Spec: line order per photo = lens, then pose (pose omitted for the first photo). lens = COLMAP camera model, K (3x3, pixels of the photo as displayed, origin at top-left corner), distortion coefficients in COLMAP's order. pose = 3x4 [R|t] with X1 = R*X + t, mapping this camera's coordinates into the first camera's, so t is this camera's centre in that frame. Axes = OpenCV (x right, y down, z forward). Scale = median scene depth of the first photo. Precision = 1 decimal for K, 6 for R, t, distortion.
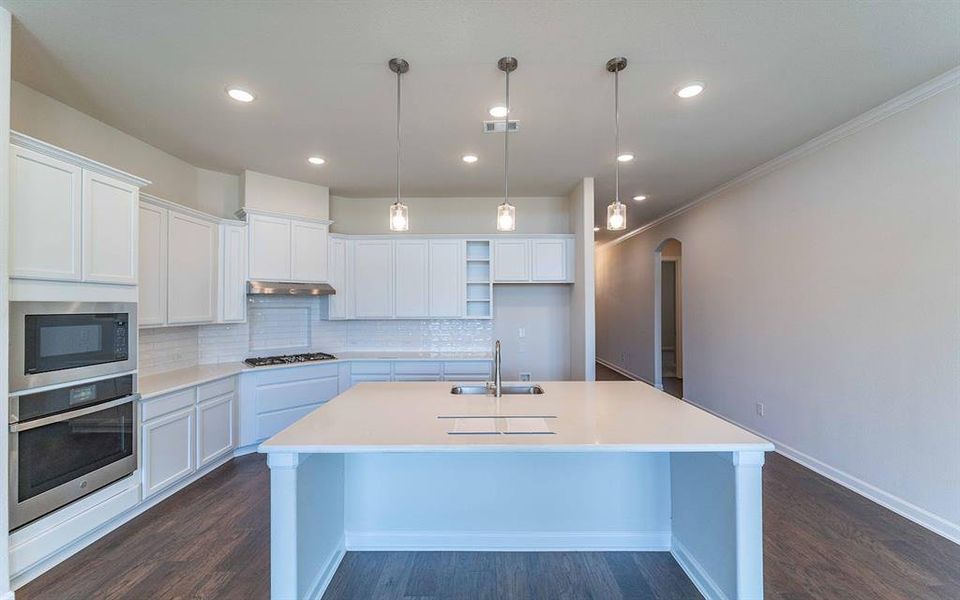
lens RADIAL K [[386.7, 0, 481.2], [0, 386.7, 302.2], [0, 0, 1]] dist [-0.000765, 0.000068]
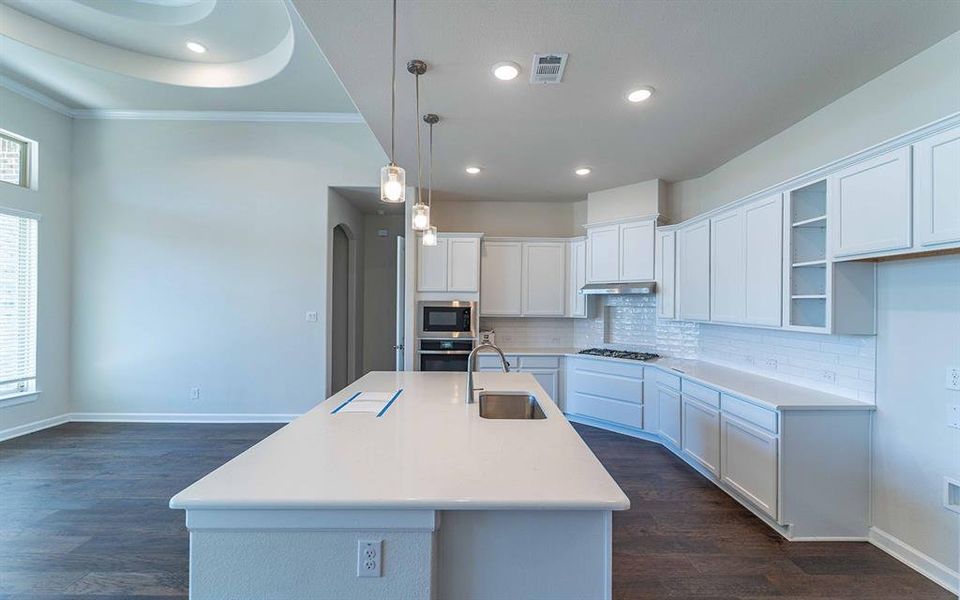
lens RADIAL K [[386.7, 0, 481.2], [0, 386.7, 302.2], [0, 0, 1]] dist [-0.000765, 0.000068]
pose [[0.020001, 0.001309, -0.999799, 0.776766], [-0.000842, 0.999999, 0.001293, 0.001515], [0.999800, 0.000816, 0.020003, 0.804628]]
